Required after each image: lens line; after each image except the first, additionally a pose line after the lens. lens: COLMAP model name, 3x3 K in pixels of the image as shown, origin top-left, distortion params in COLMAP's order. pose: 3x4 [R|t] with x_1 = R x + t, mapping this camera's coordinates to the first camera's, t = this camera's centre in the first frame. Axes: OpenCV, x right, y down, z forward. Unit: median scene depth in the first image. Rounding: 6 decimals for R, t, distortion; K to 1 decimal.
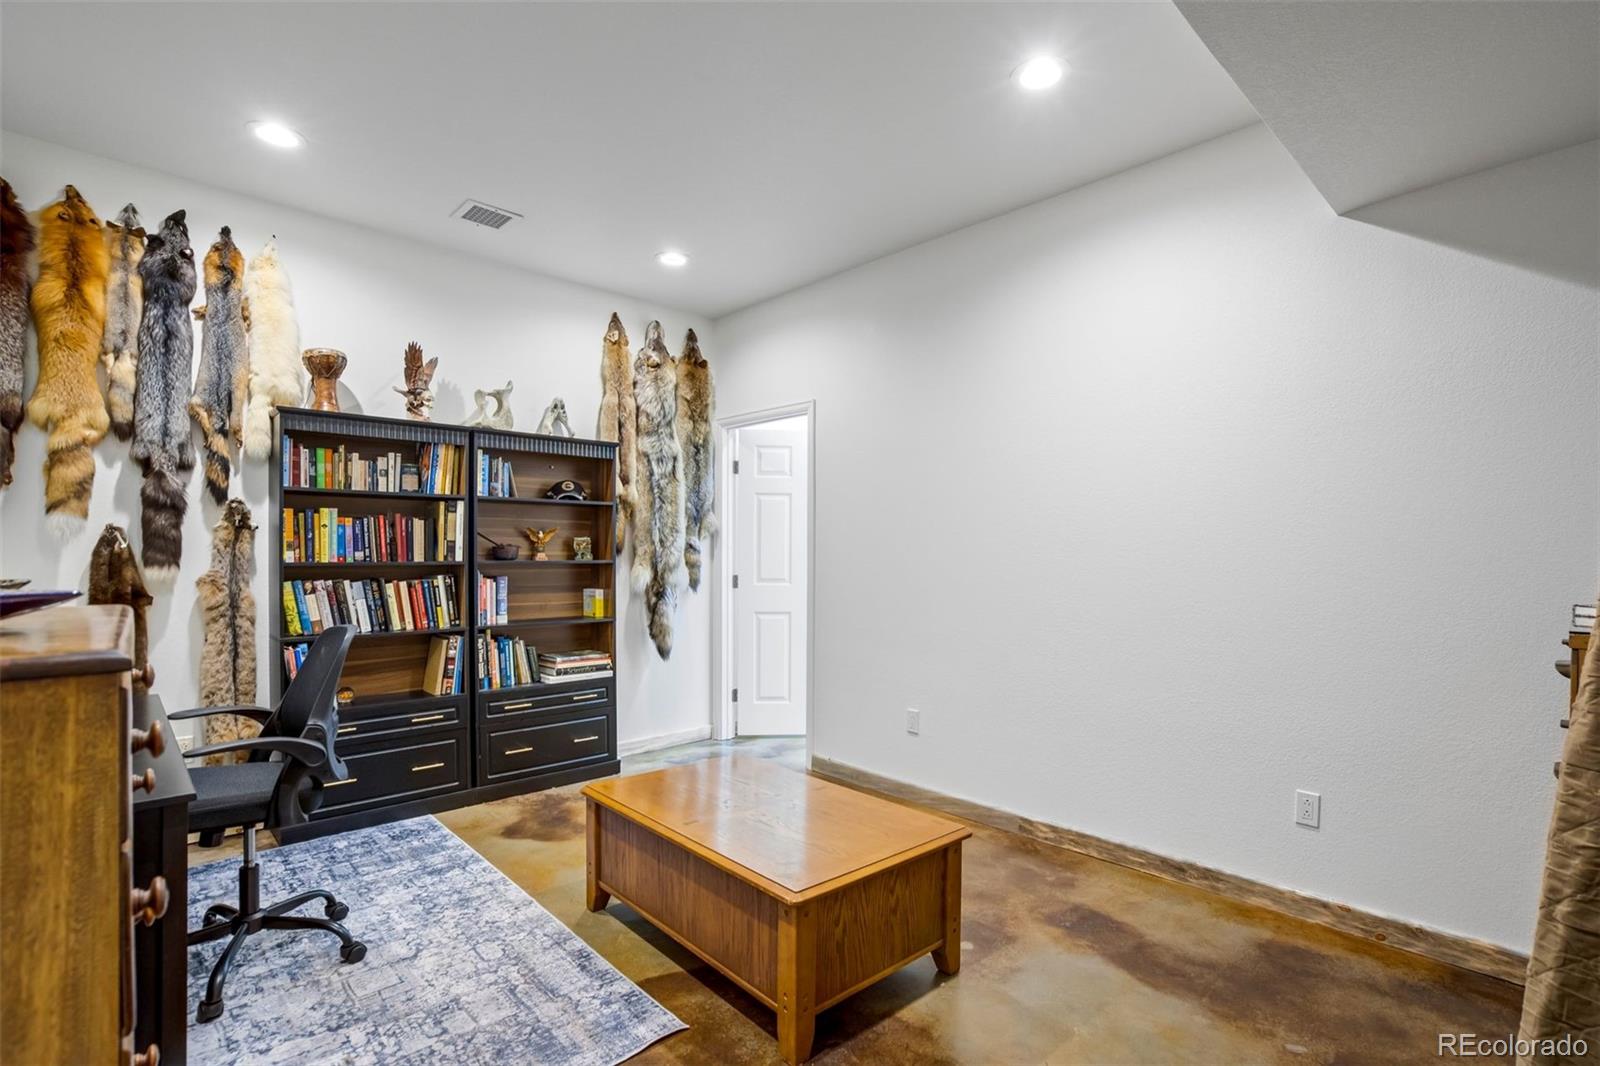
lens RADIAL K [[748.0, 0, 812.6], [0, 748.0, 529.6], [0, 0, 1]] dist [-0.032890, 0.015772]
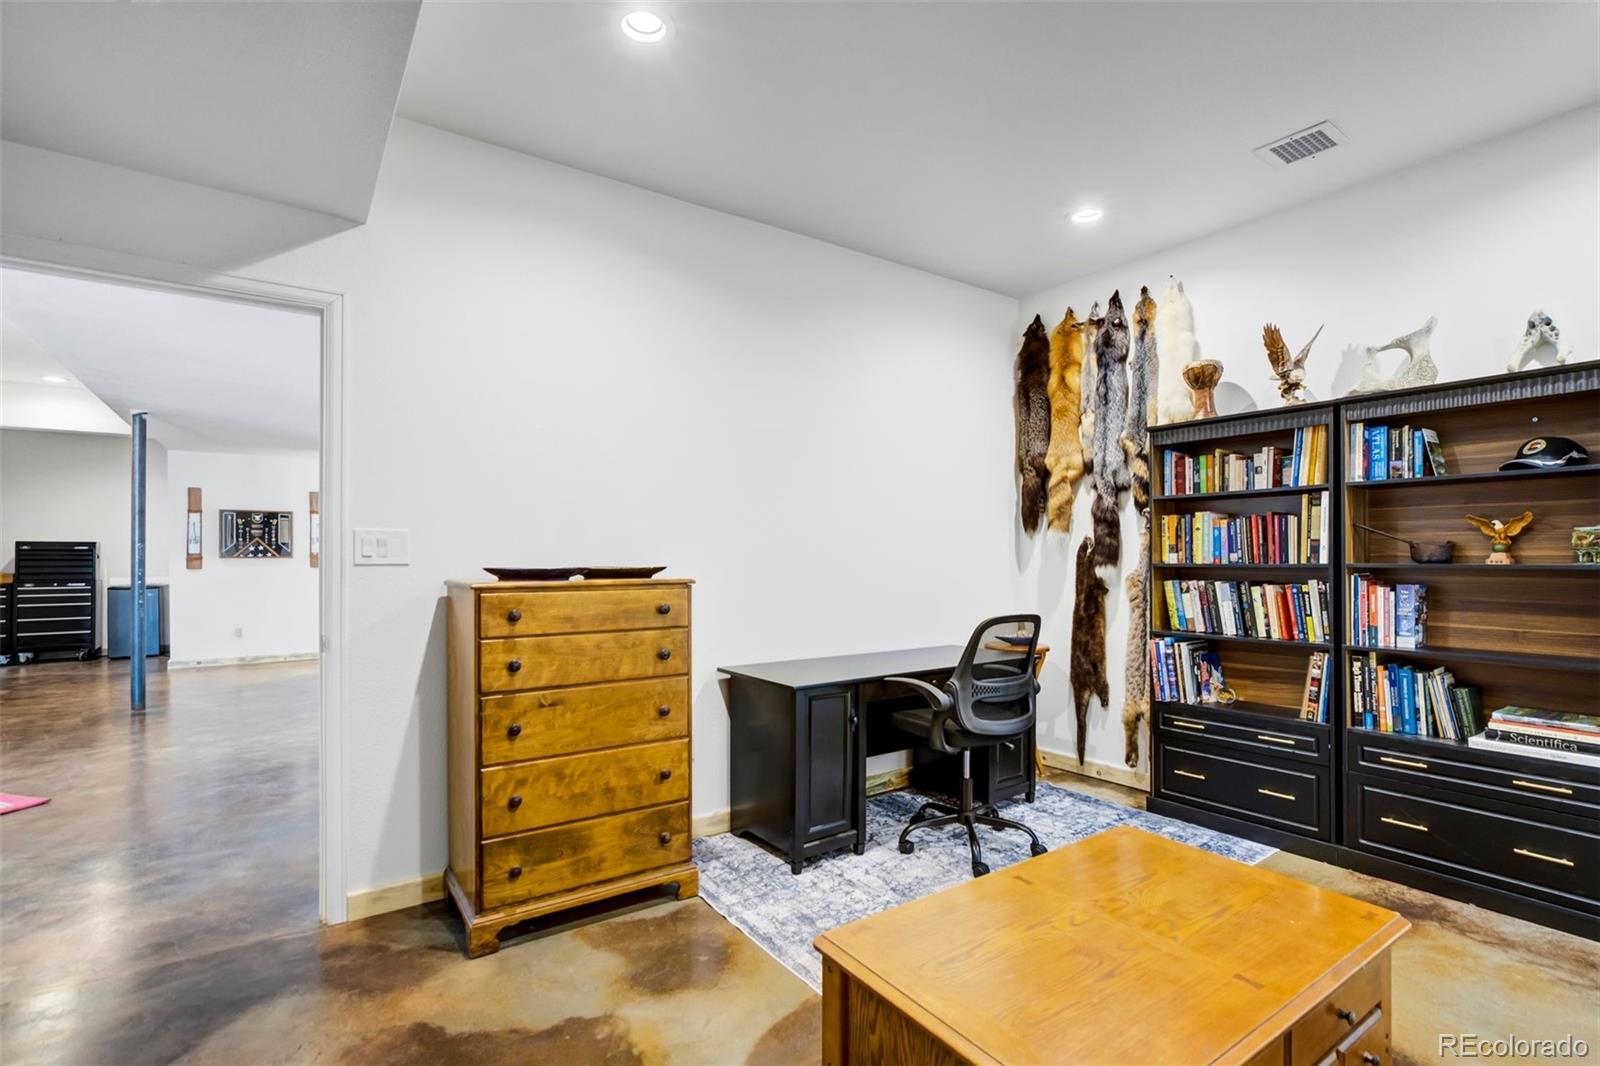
lens RADIAL K [[748.0, 0, 812.6], [0, 748.0, 529.6], [0, 0, 1]] dist [-0.032890, 0.015772]
pose [[-0.126016, -0.041373, -0.991165, 0.435747], [0.030355, 0.998501, -0.045539, 0.025959], [0.991564, -0.035826, -0.124572, 0.560351]]
